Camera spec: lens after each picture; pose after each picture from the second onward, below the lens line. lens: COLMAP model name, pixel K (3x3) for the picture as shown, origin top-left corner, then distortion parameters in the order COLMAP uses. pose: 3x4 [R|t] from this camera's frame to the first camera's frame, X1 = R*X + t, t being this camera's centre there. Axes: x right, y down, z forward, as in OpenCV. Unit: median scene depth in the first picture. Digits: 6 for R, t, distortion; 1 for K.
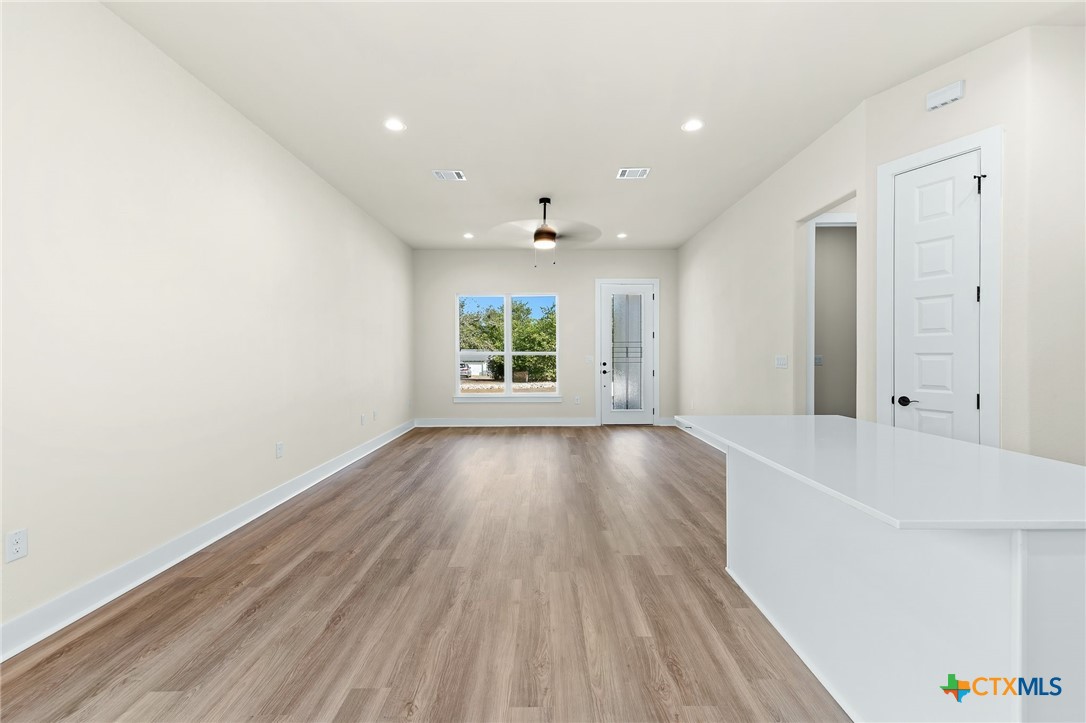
lens RADIAL K [[471.6, 0, 542.3], [0, 471.6, 361.2], [0, 0, 1]] dist [-0.001089, -0.000459]
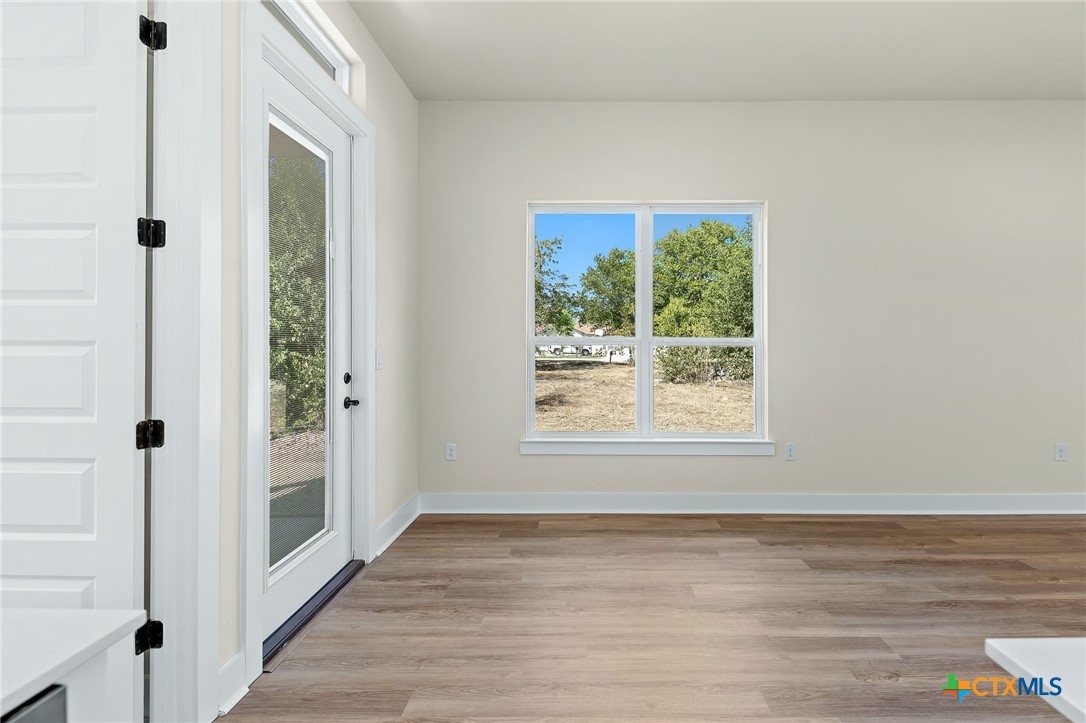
lens RADIAL K [[486.6, 0, 593.0], [0, 486.6, 341.4], [0, 0, 1]] dist [-0.002447, -0.000489]
pose [[0.001186, 0.000682, -0.999999, 0.427117], [-0.018079, 0.999836, 0.000661, -0.002627], [0.999836, 0.018078, 0.001198, 0.165117]]
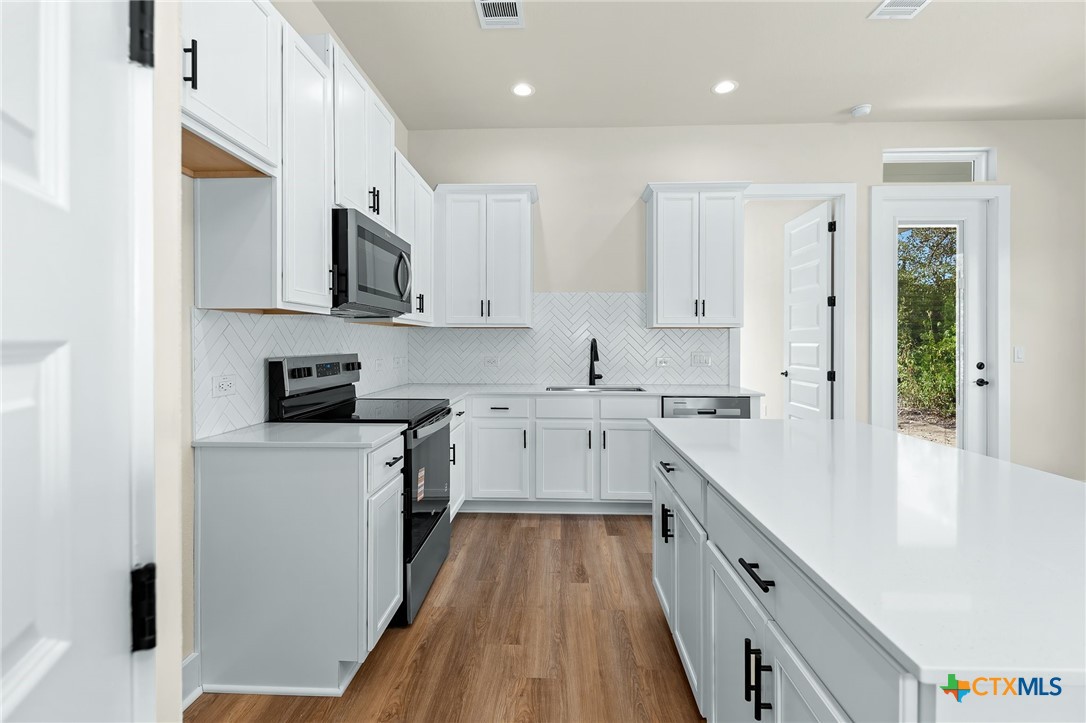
lens RADIAL K [[473.1, 0, 548.1], [0, 473.1, 342.0], [0, 0, 1]] dist [0.007559, 0.000133]
pose [[-0.999333, 0.004714, 0.036220, 0.663755], [0.005258, 0.999874, 0.014950, -0.017300], [-0.036145, 0.015131, -0.999232, 1.030326]]
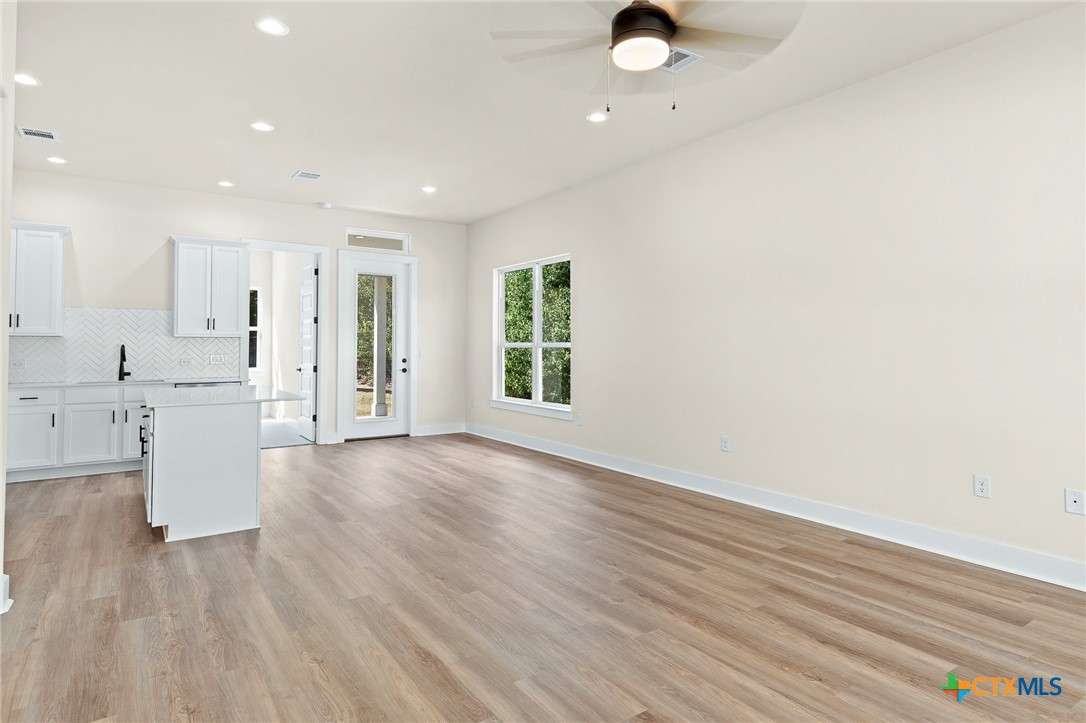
lens RADIAL K [[592.7, 0, 538.3], [0, 592.7, 329.0], [0, 0, 1]] dist [0.018924, -0.001726]
pose [[-0.829236, -0.009417, -0.558820, 0.557049], [-0.002124, 0.999904, -0.013698, -0.036141], [0.558895, -0.010172, -0.829176, 2.275831]]
